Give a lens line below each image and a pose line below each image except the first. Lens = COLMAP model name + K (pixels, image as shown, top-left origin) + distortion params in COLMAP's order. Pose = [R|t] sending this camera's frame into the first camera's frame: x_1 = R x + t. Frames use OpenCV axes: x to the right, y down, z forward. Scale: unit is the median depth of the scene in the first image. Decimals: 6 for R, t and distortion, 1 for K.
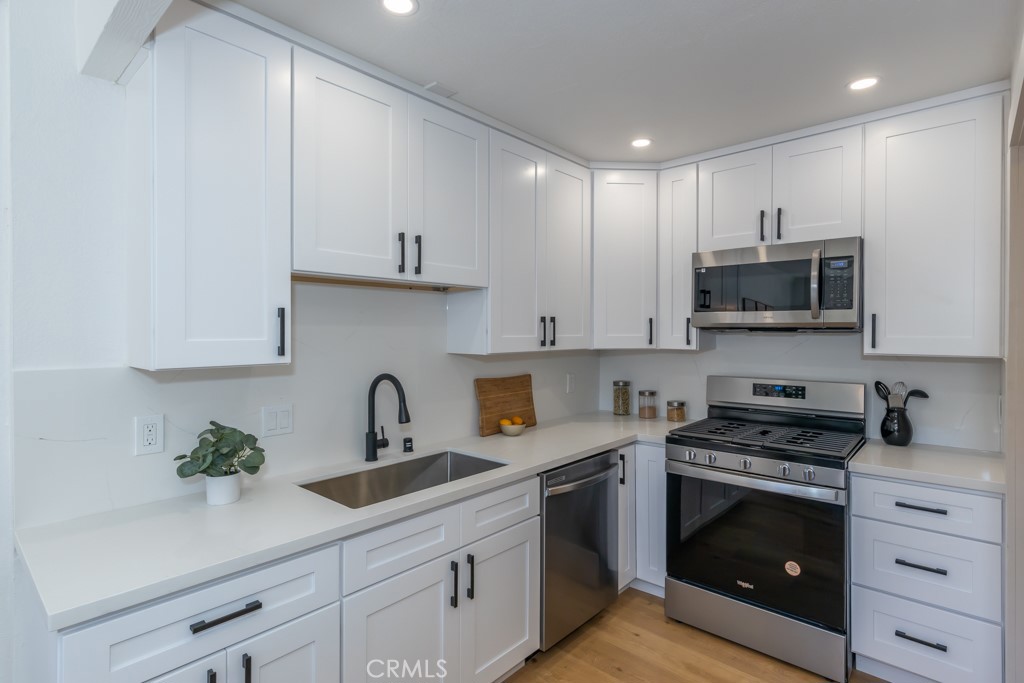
lens RADIAL K [[515.5, 0, 513.4], [0, 515.5, 335.6], [0, 0, 1]] dist [0.005441, 0.000136]
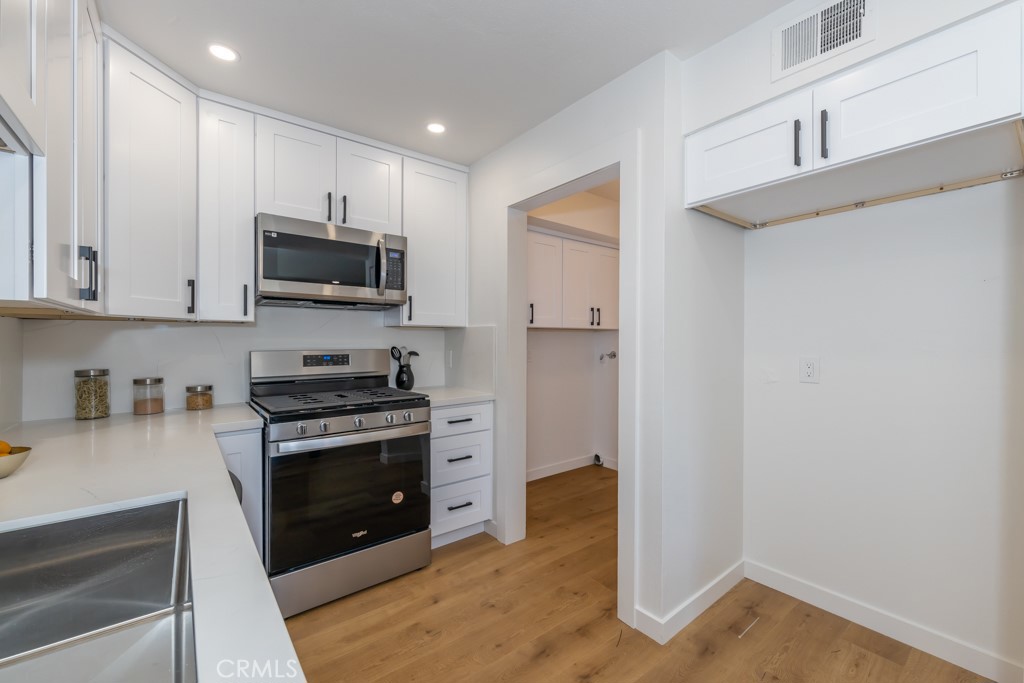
lens RADIAL K [[426.3, 0, 514.3], [0, 426.3, 341.6], [0, 0, 1]] dist [-0.000630, 0.000165]
pose [[0.156099, -0.006629, 0.987719, -0.336879], [0.002902, 0.999976, 0.006252, 0.065019], [-0.987737, 0.001891, 0.156115, 0.476489]]
